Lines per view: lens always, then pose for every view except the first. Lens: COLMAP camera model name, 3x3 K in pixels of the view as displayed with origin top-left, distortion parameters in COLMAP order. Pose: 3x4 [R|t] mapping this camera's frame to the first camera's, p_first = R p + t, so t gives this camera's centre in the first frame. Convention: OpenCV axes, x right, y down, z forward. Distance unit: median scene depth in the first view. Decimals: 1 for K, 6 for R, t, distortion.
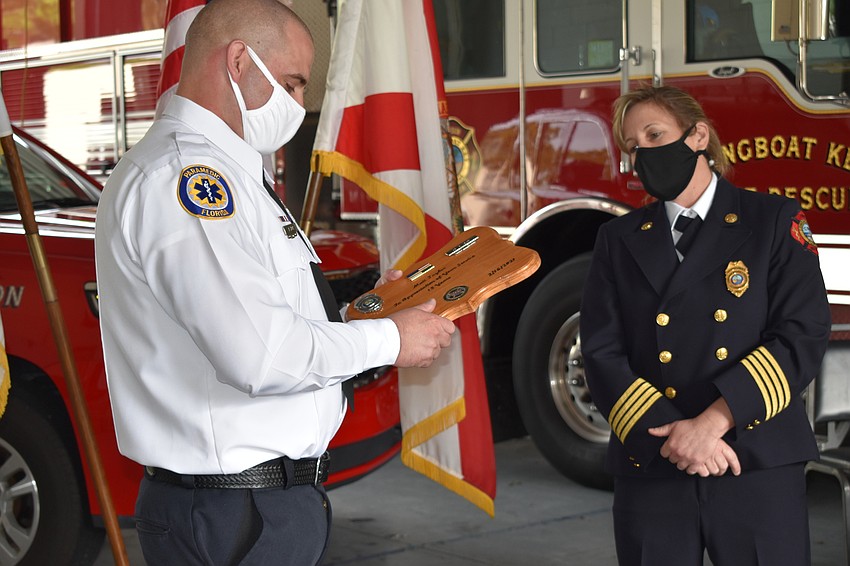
lens RADIAL K [[1699.0, 0, 423.1], [0, 1699.0, 284.9], [0, 0, 1]] dist [0.042311, -0.029433]
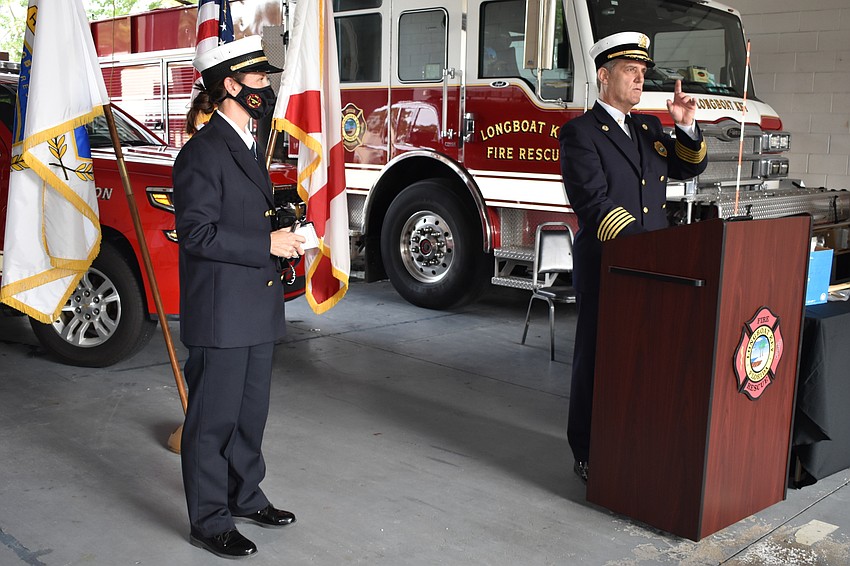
lens RADIAL K [[951.5, 0, 424.8], [0, 951.5, 284.2], [0, 0, 1]] dist [-0.059597, 0.001338]
pose [[0.995169, 0.021226, 0.095854, 0.002915], [-0.029598, 0.995787, 0.086784, 0.004110], [-0.093608, -0.089202, 0.991605, -0.034168]]
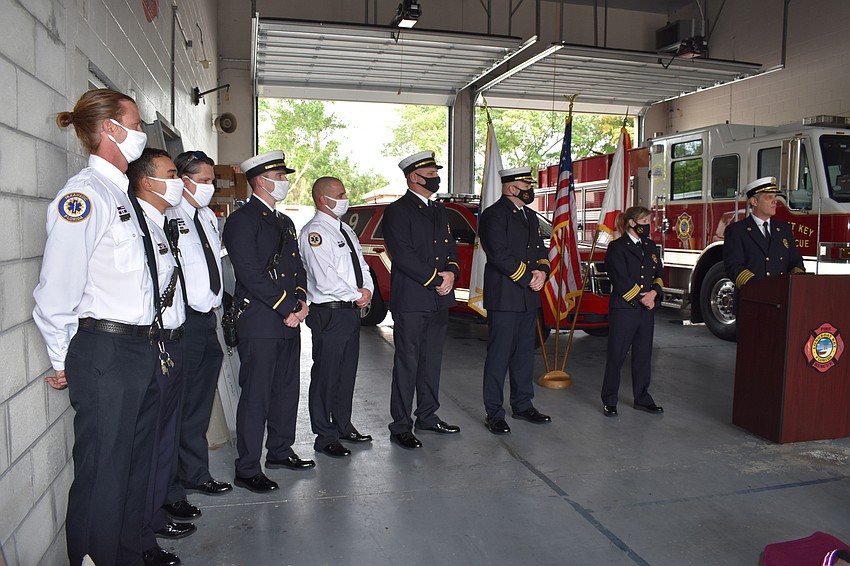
lens RADIAL K [[687.7, 0, 426.1], [0, 687.7, 284.7], [0, 0, 1]] dist [-0.090536, 0.003470]
pose [[0.899369, 0.054149, -0.433824, 0.148816], [-0.046577, 0.998520, 0.028073, 0.016710], [0.434702, -0.005042, 0.900560, -0.297776]]
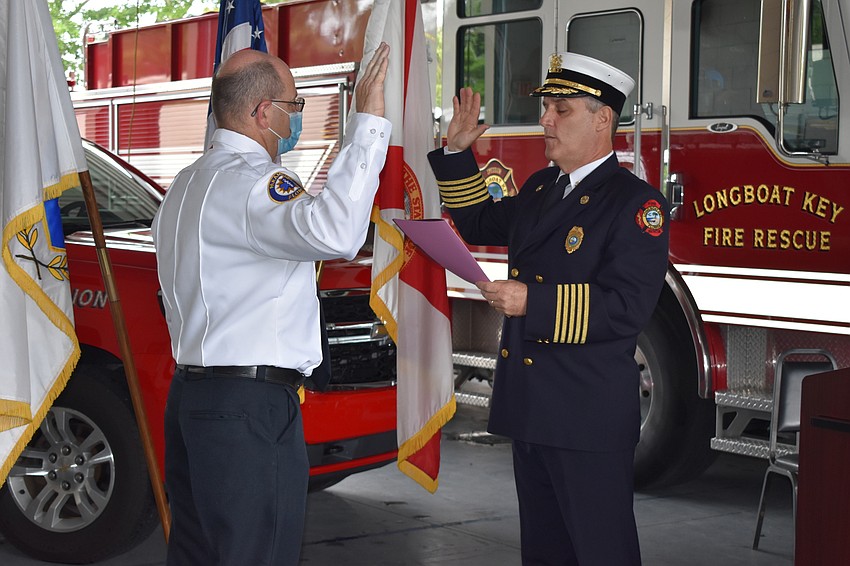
lens RADIAL K [[1614.8, 0, 424.0], [0, 1614.8, 284.1], [0, 0, 1]] dist [0.024438, 0.040423]
pose [[0.997379, 0.033584, -0.064086, 0.047790], [-0.034513, 0.999314, -0.013446, 0.002713], [0.063591, 0.015622, 0.997854, -0.102531]]
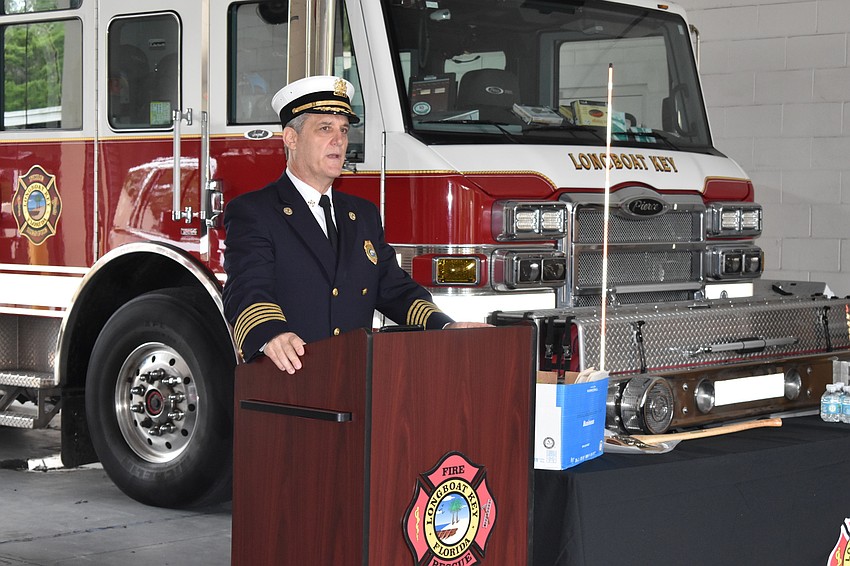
lens RADIAL K [[1874.7, 0, 425.4], [0, 1874.7, 284.7], [0, 0, 1]] dist [0.039646, 0.208402]
pose [[0.990396, 0.020142, 0.136785, 0.113580], [-0.016053, 0.999393, -0.030926, 0.012211], [-0.137324, 0.028433, 0.990118, -0.248606]]
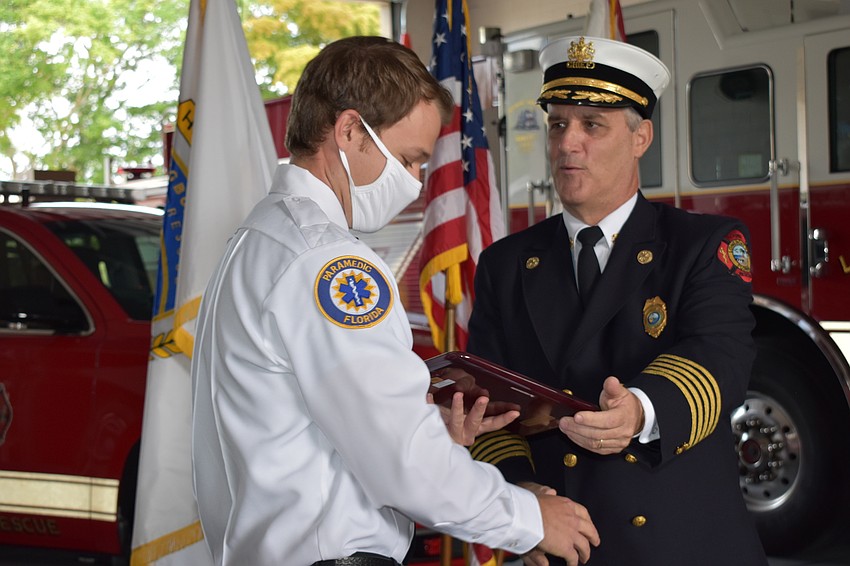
lens RADIAL K [[1390.6, 0, 572.1], [0, 1390.6, 282.6], [0, 0, 1]] dist [0.231368, 0.143627]
pose [[0.999391, -0.011075, 0.033100, -0.047089], [0.012927, 0.998332, -0.056264, -0.007444], [-0.032422, 0.056657, 0.997867, 0.080471]]
